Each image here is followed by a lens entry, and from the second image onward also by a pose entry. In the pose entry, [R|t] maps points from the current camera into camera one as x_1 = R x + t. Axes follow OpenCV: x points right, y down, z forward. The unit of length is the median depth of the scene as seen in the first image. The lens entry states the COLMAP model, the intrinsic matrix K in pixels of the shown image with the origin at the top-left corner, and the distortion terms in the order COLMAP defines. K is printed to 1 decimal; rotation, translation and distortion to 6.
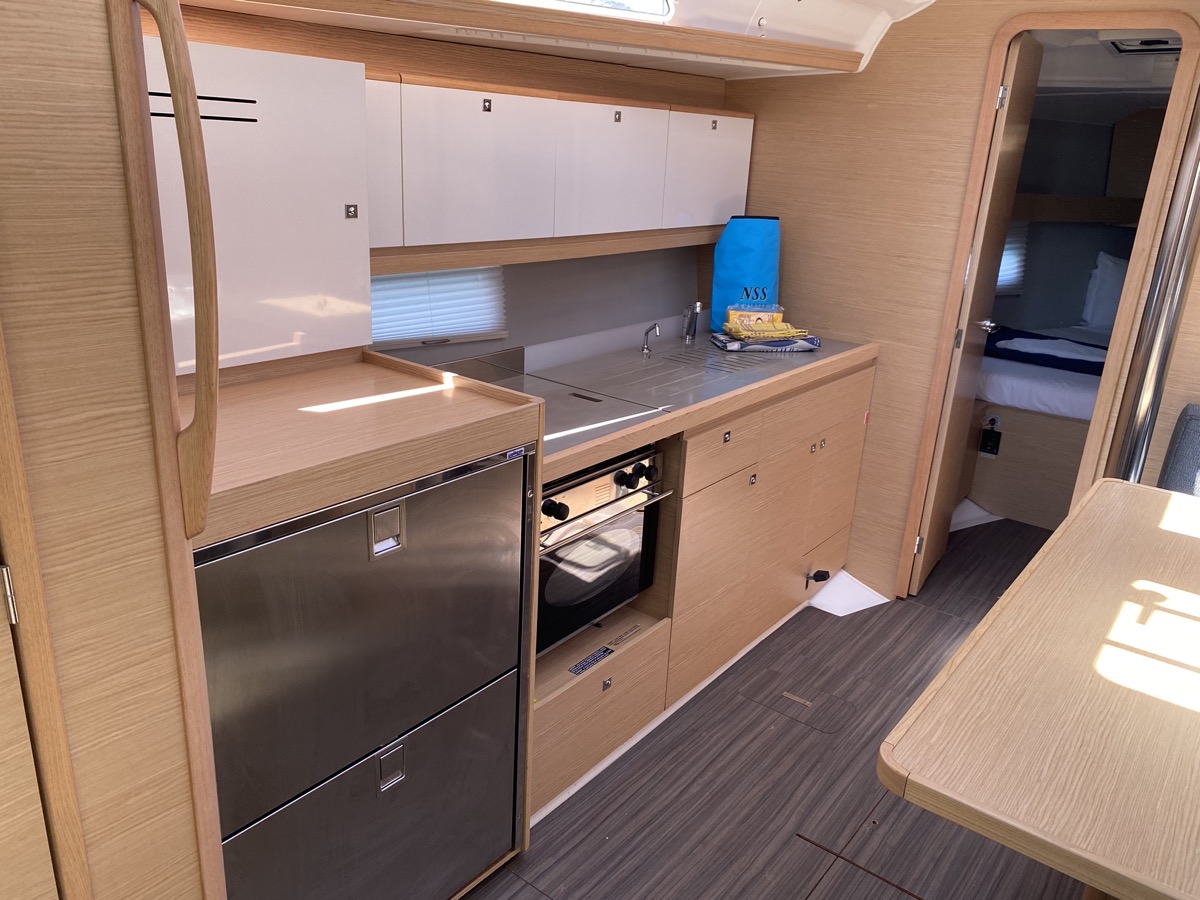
lens RADIAL K [[912.5, 0, 607.6], [0, 912.5, 451.7], [0, 0, 1]] dist [0.059458, -0.111491]
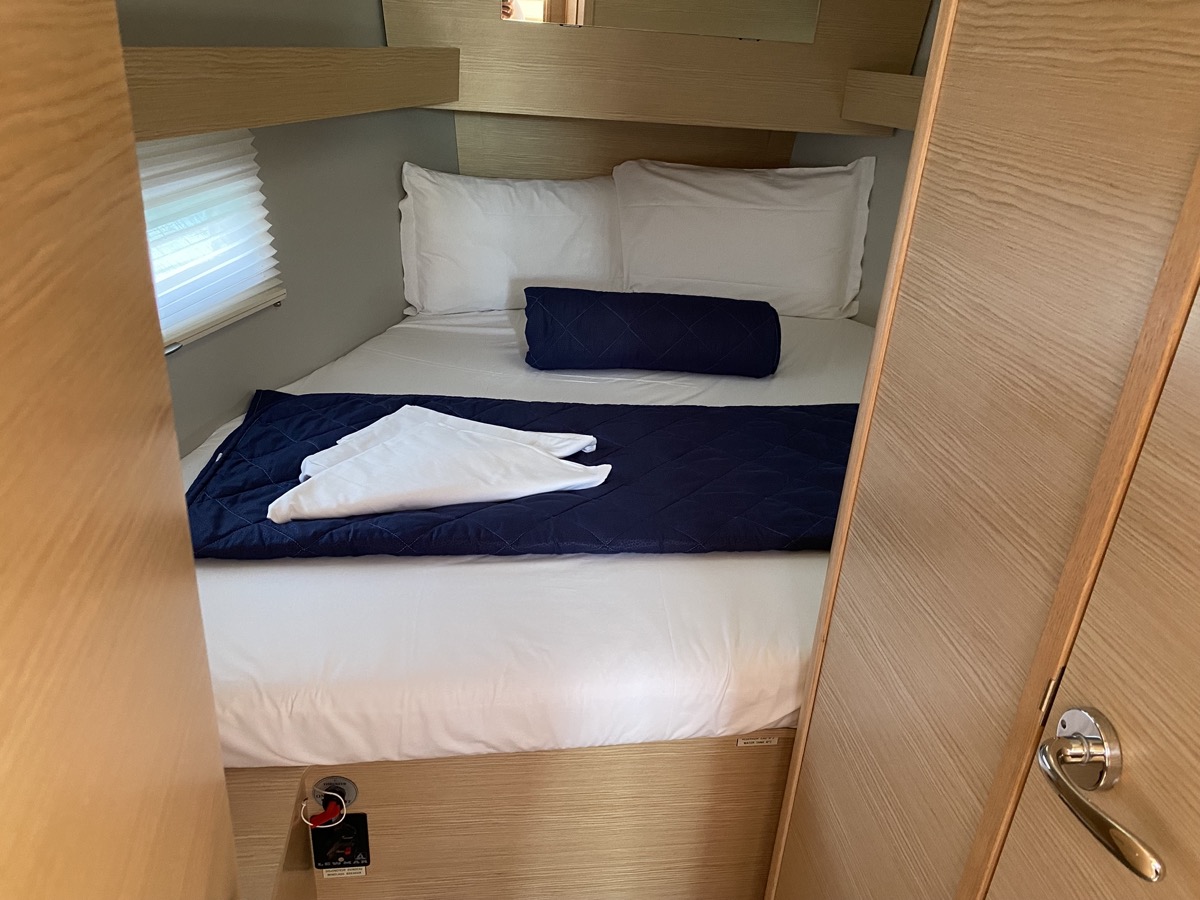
lens RADIAL K [[909.9, 0, 603.0], [0, 909.9, 438.2], [0, 0, 1]] dist [0.066904, -0.116870]
pose [[0.713342, -0.298210, 0.634204, 0.493935], [0.199831, 0.953933, 0.223783, -0.325187], [-0.671722, -0.032900, 0.740072, 1.080800]]
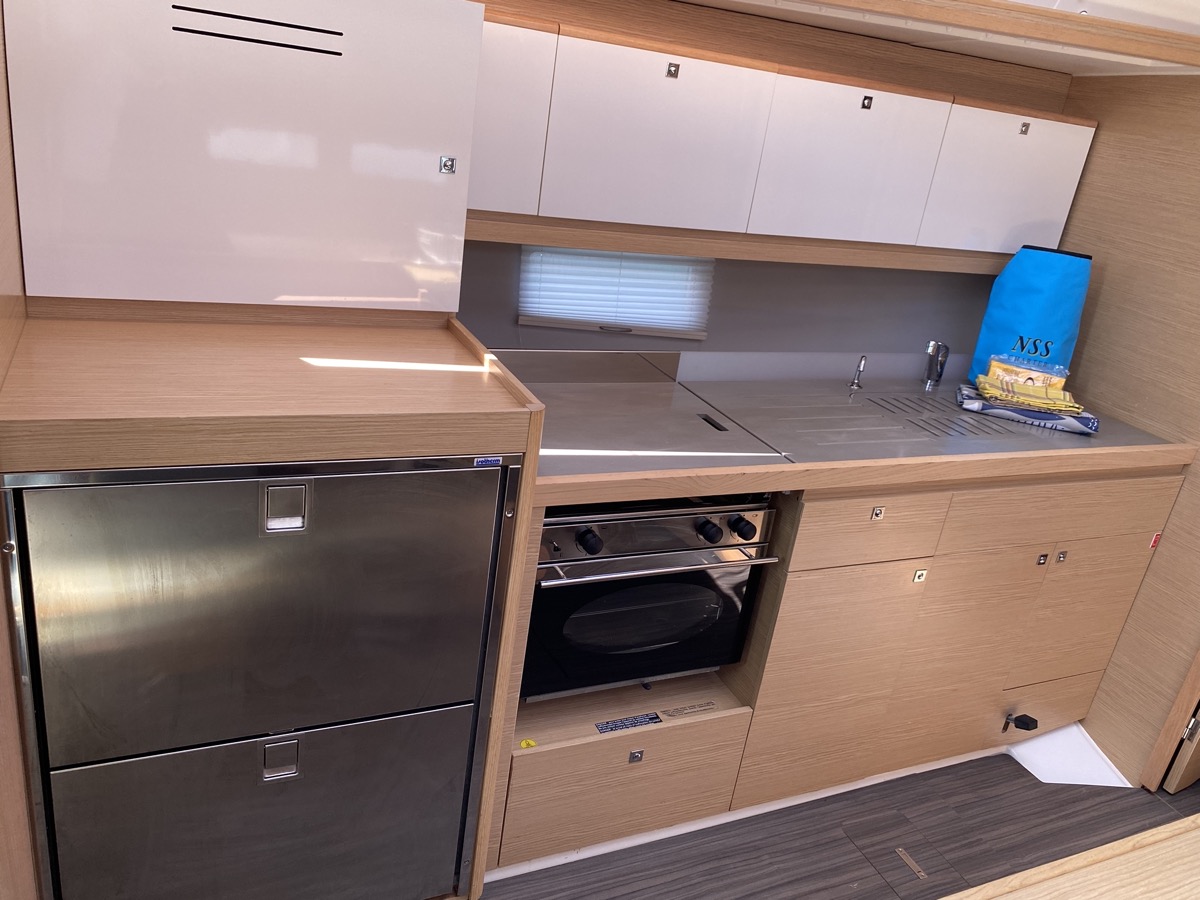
lens RADIAL K [[918.7, 0, 607.1], [0, 918.7, 447.3], [0, 0, 1]] dist [0.009608, -0.003586]
pose [[0.882718, 0.238194, -0.405059, 0.217988], [-0.238458, 0.969831, 0.050652, -0.051877], [0.404903, 0.051878, 0.912887, 0.170881]]
